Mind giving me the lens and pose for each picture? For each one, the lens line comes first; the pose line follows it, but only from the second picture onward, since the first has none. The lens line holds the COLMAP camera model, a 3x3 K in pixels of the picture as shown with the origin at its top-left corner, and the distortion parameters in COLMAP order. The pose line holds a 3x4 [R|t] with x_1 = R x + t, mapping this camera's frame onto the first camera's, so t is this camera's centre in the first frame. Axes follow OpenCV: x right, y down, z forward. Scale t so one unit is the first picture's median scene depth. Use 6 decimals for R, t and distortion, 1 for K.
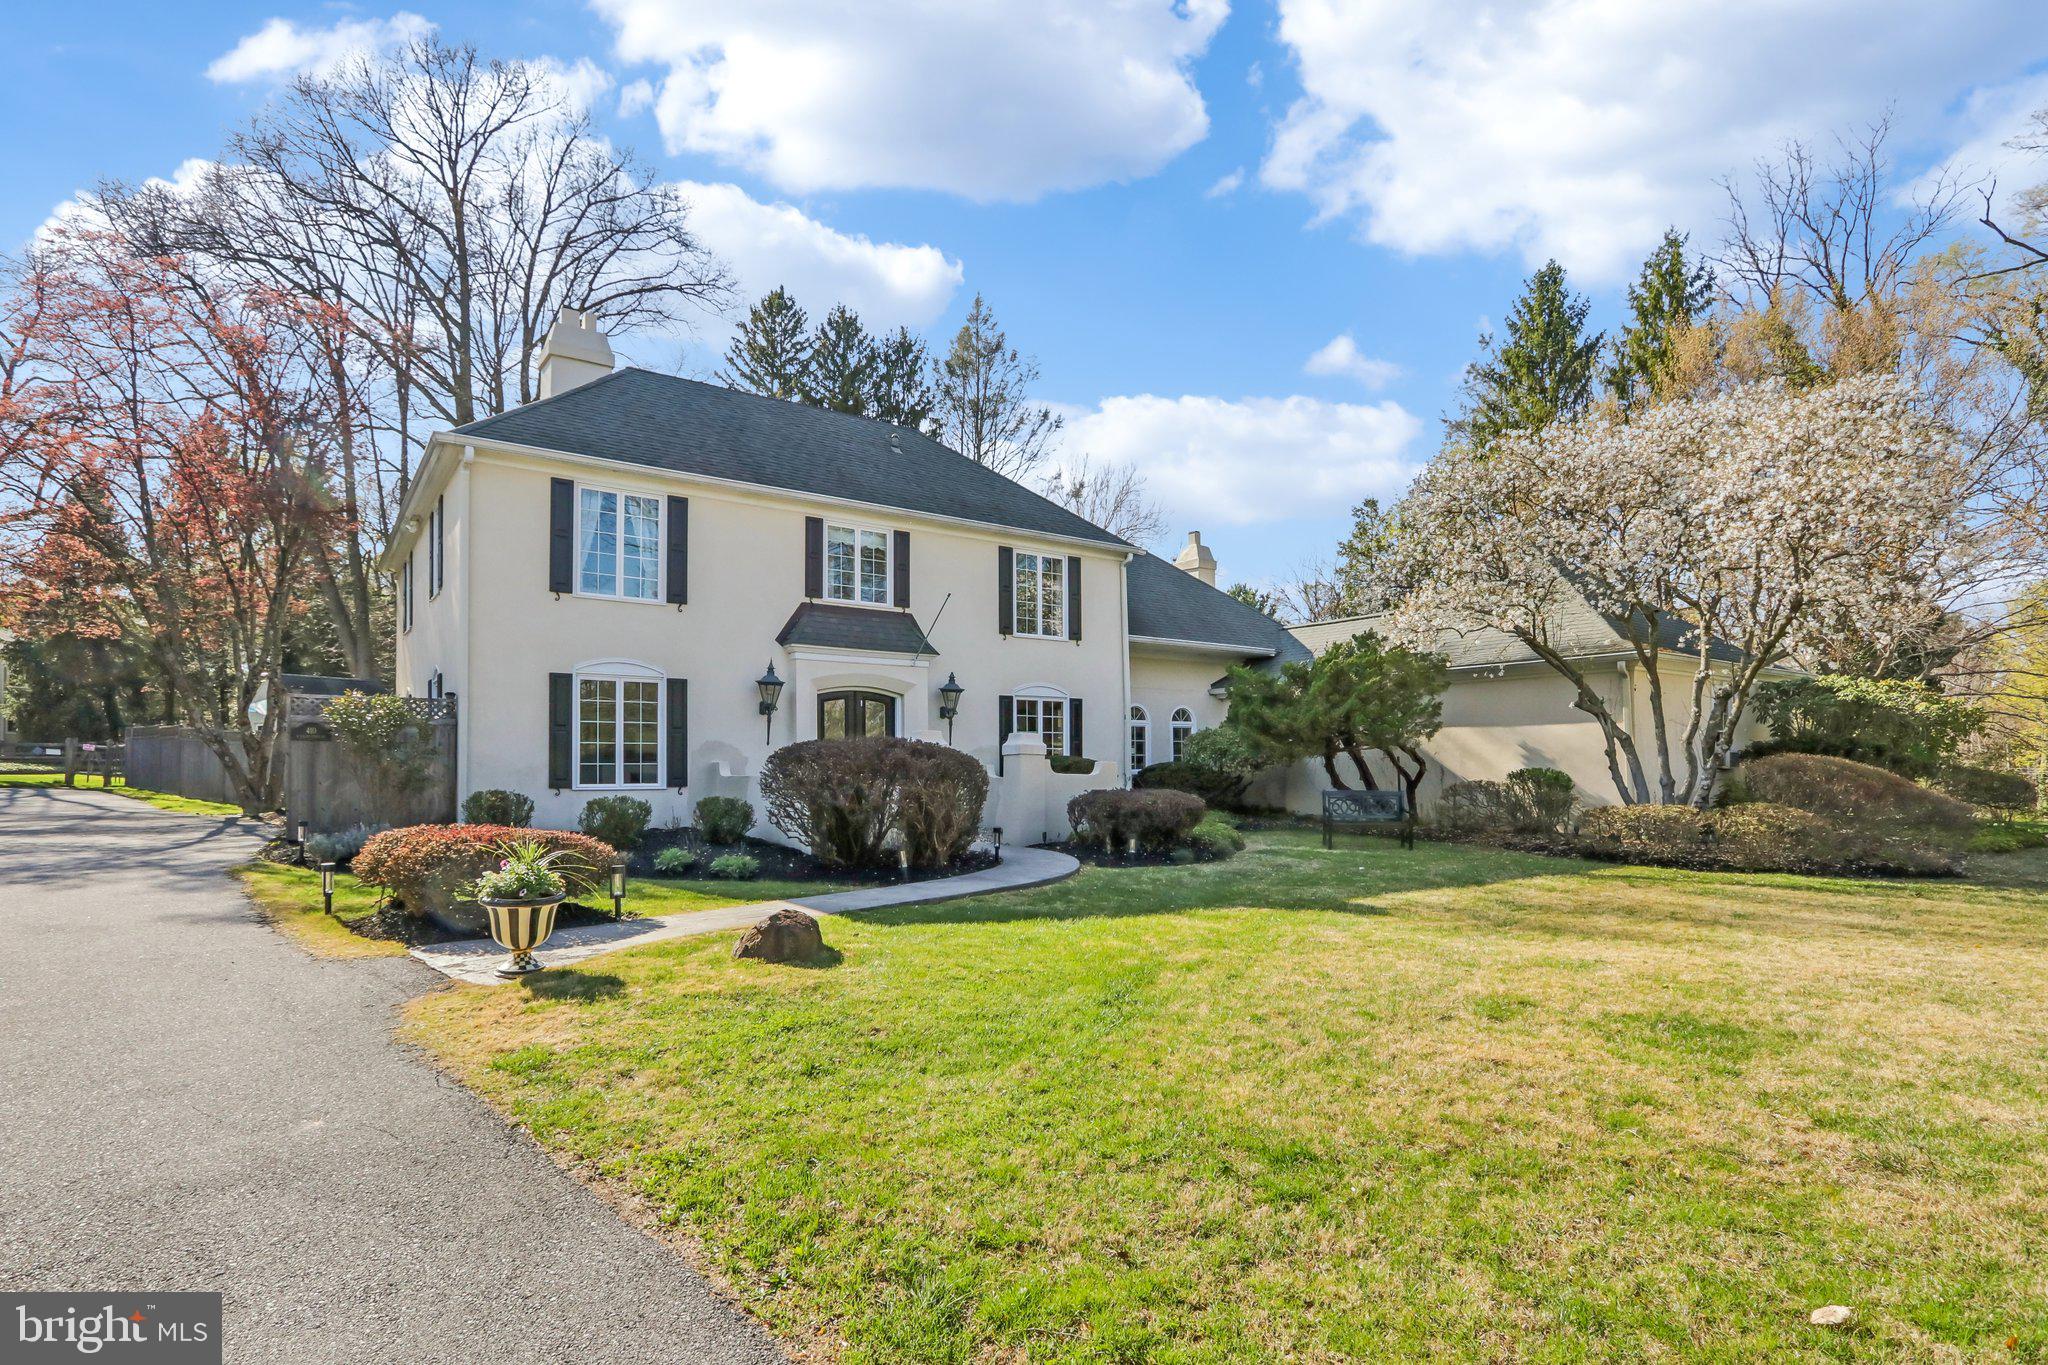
lens RADIAL K [[984.6, 0, 1023.0], [0, 984.6, 755.9], [0, 0, 1]] dist [-0.000269, 0.000233]
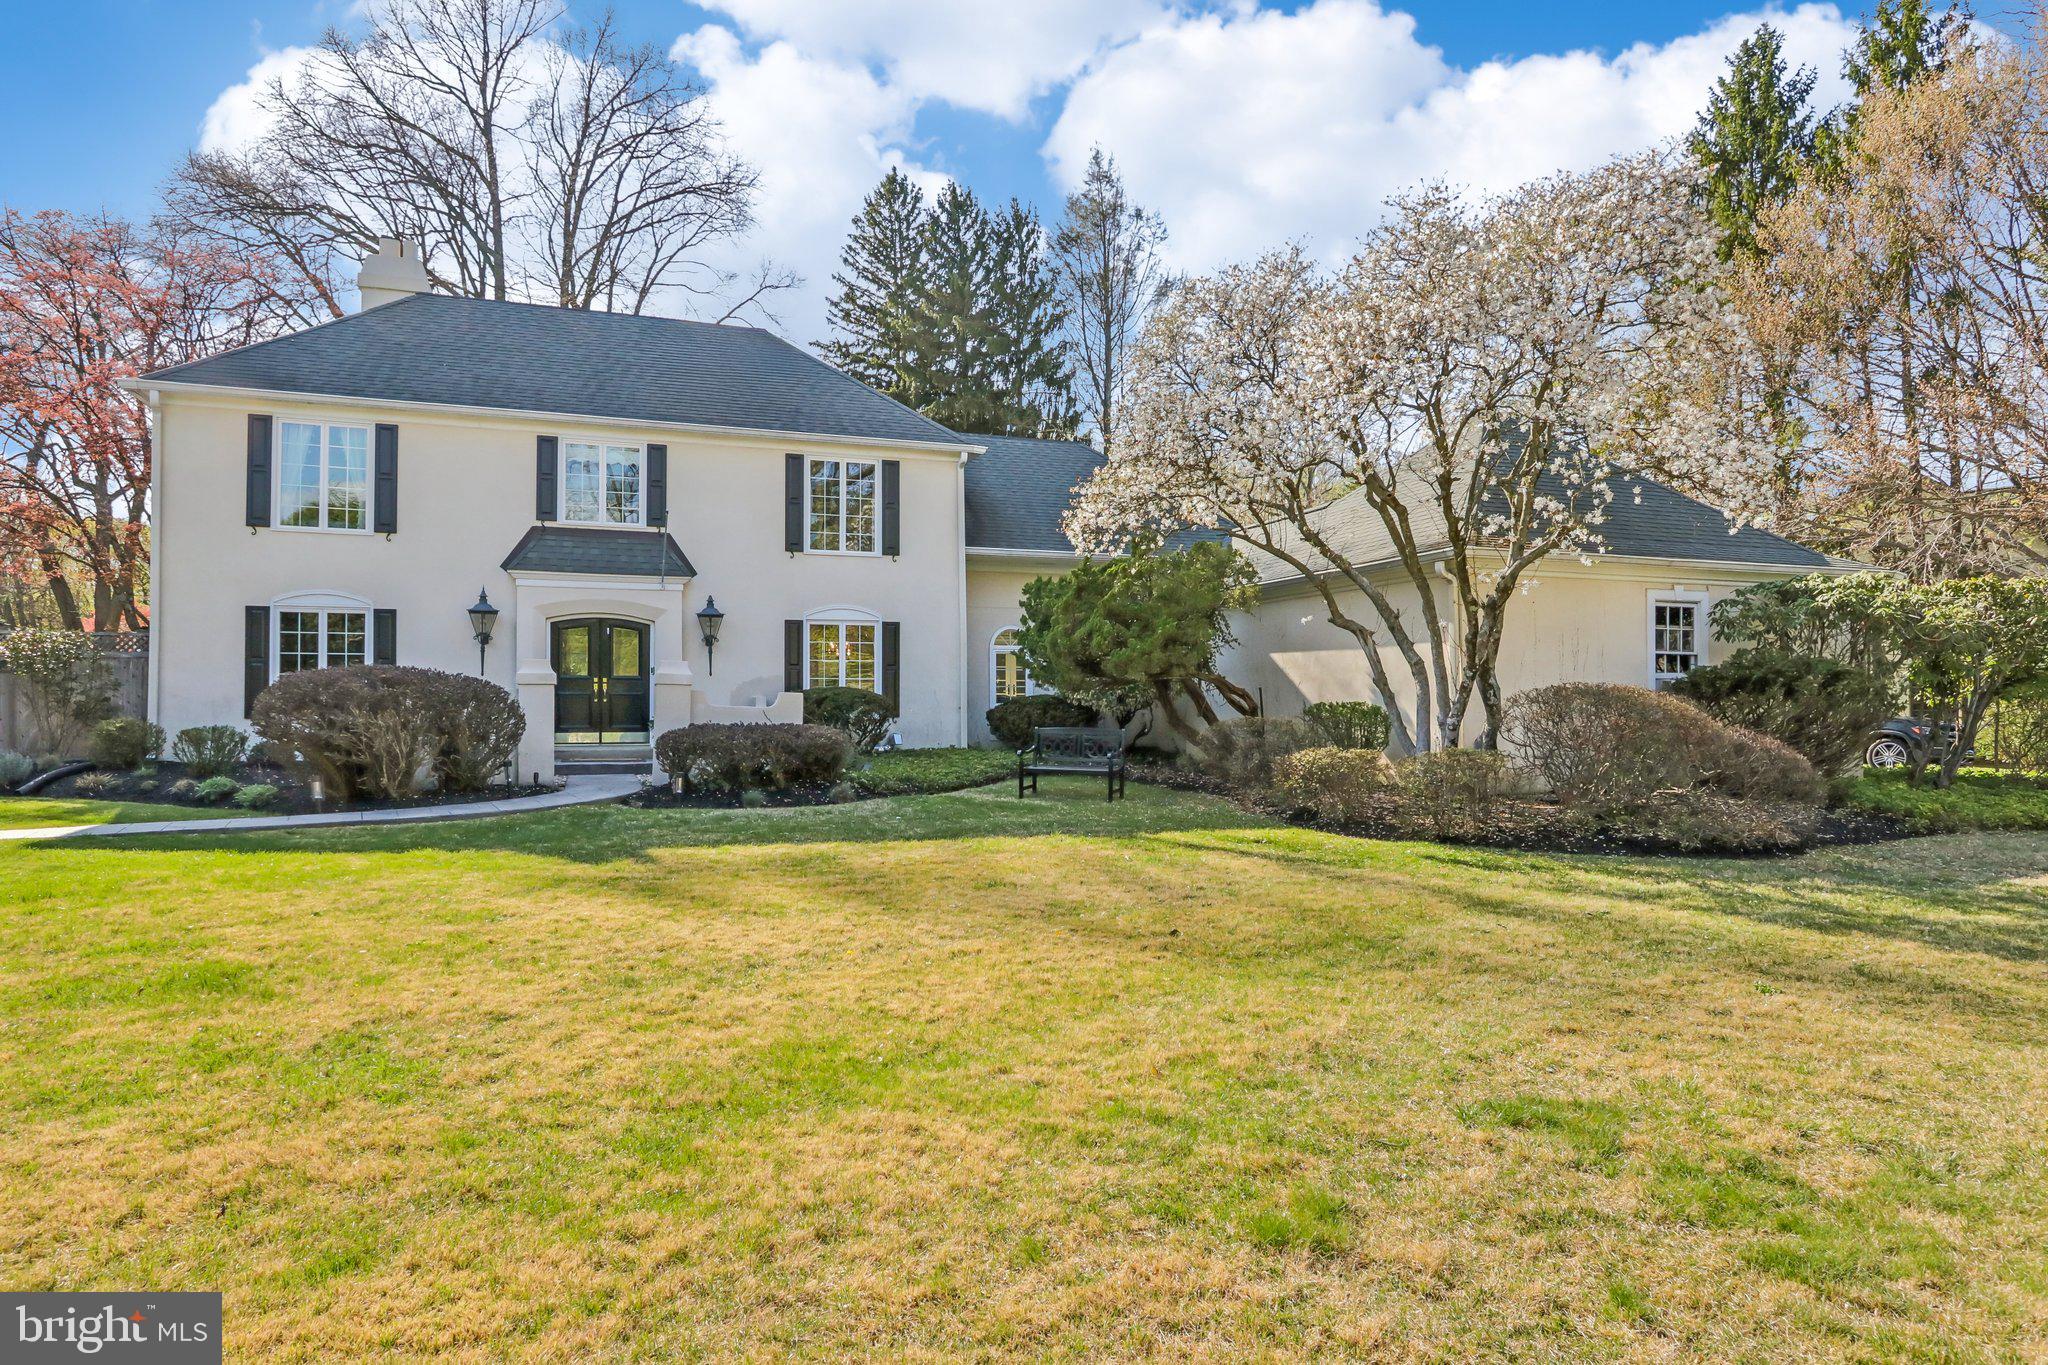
lens RADIAL K [[1184.7, 0, 1024.0], [0, 1184.7, 682.5], [0, 0, 1]] dist [-0.017352, -0.000045]
pose [[0.965935, -0.003668, -0.258758, 0.689196], [-0.000078, 0.999895, -0.014464, 0.014457], [0.258784, 0.013991, 0.965834, 0.036180]]
